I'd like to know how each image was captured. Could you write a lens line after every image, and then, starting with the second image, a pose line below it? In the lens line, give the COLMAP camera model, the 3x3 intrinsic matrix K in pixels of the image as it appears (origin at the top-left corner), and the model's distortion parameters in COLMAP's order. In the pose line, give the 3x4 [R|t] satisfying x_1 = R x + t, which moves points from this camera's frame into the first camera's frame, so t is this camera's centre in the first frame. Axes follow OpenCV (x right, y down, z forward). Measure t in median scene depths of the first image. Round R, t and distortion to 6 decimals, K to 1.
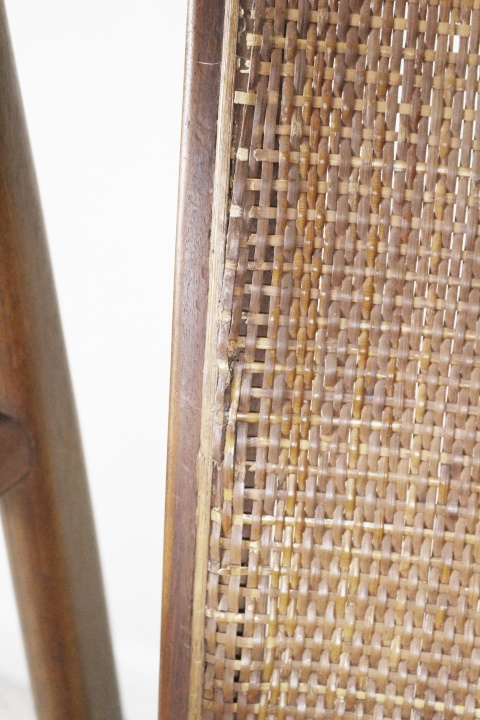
lens RADIAL K [[1230.2, 0, 240.2], [0, 1230.2, 360.5], [0, 0, 1]] dist [-0.051092, 0.000000]
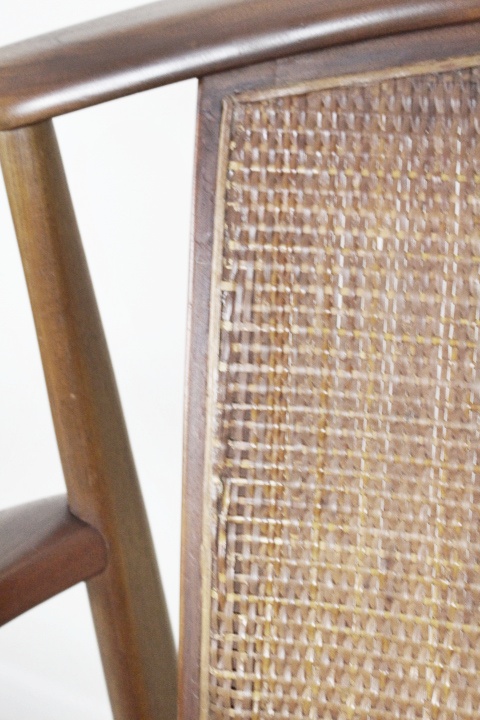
lens RADIAL K [[1230.2, 0, 239.9], [0, 1230.2, 359.3], [0, 0, 1]] dist [-0.051092, 0.000000]
pose [[0.976625, -0.010721, -0.214681, 0.298875], [-0.020432, 0.989602, -0.142371, 0.063995], [0.213976, 0.143430, 0.966252, -0.320055]]
